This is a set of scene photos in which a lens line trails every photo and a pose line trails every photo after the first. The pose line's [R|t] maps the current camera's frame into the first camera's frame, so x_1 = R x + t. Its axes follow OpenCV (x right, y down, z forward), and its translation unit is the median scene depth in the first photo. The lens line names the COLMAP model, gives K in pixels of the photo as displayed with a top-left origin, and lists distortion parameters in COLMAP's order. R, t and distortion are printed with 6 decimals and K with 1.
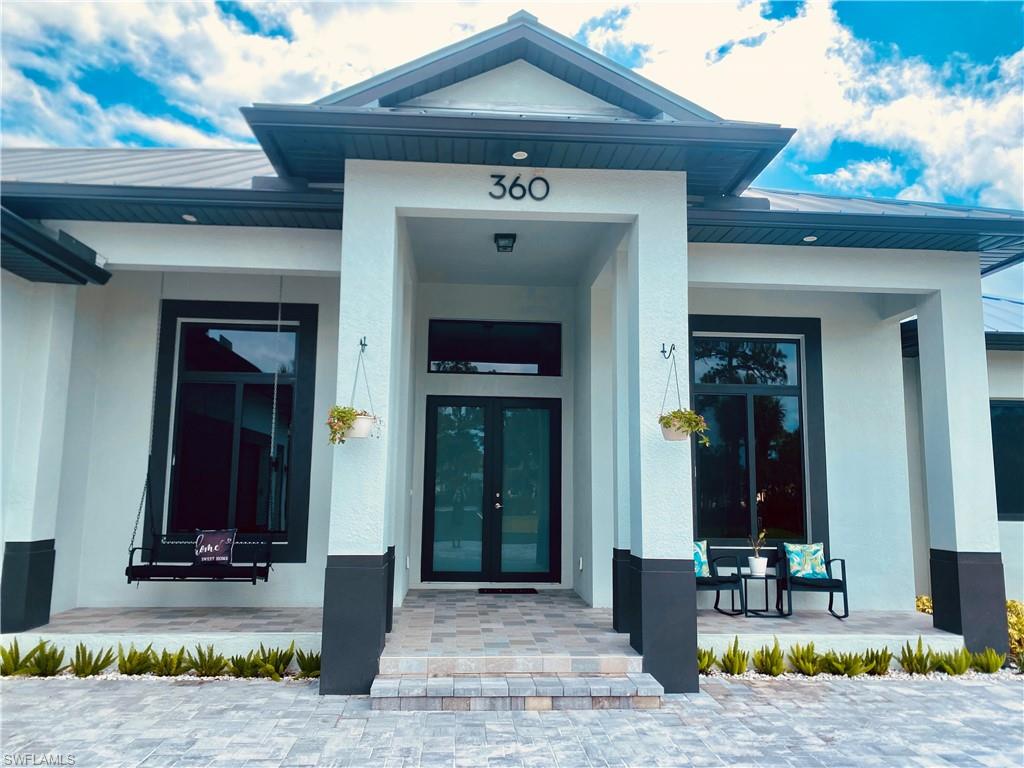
lens RADIAL K [[777.0, 0, 512.0], [0, 777.0, 384.0], [0, 0, 1]] dist [0.043745, -0.003601]
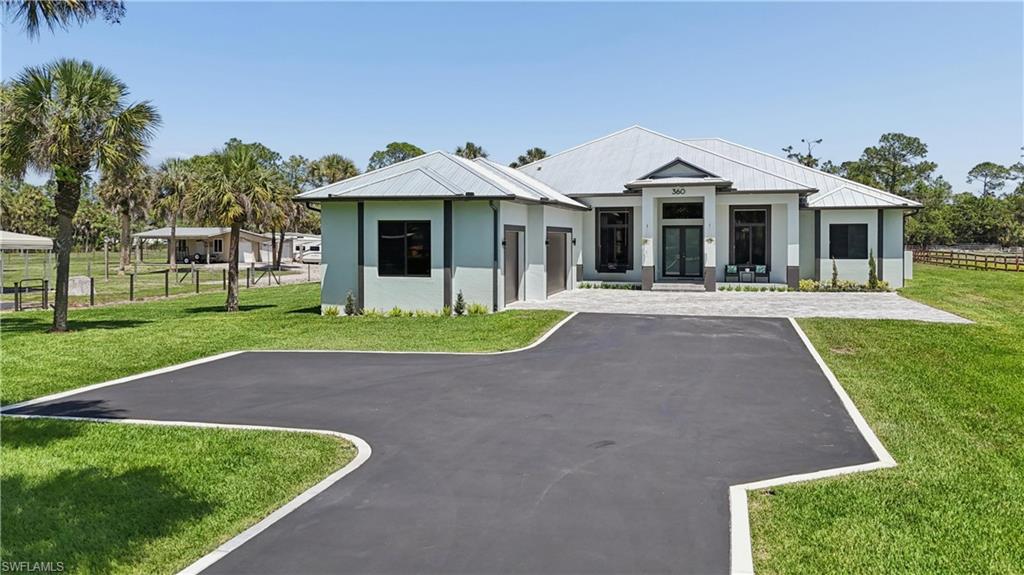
lens RADIAL K [[768.9, 0, 516.9], [0, 768.9, 251.8], [0, 0, 1]] dist [0.125312, -0.182179]
pose [[0.948089, -0.009990, -0.317848, 0.547284], [0.056517, 0.988888, 0.137501, -0.560449], [0.312943, -0.148327, 0.938118, -3.639402]]
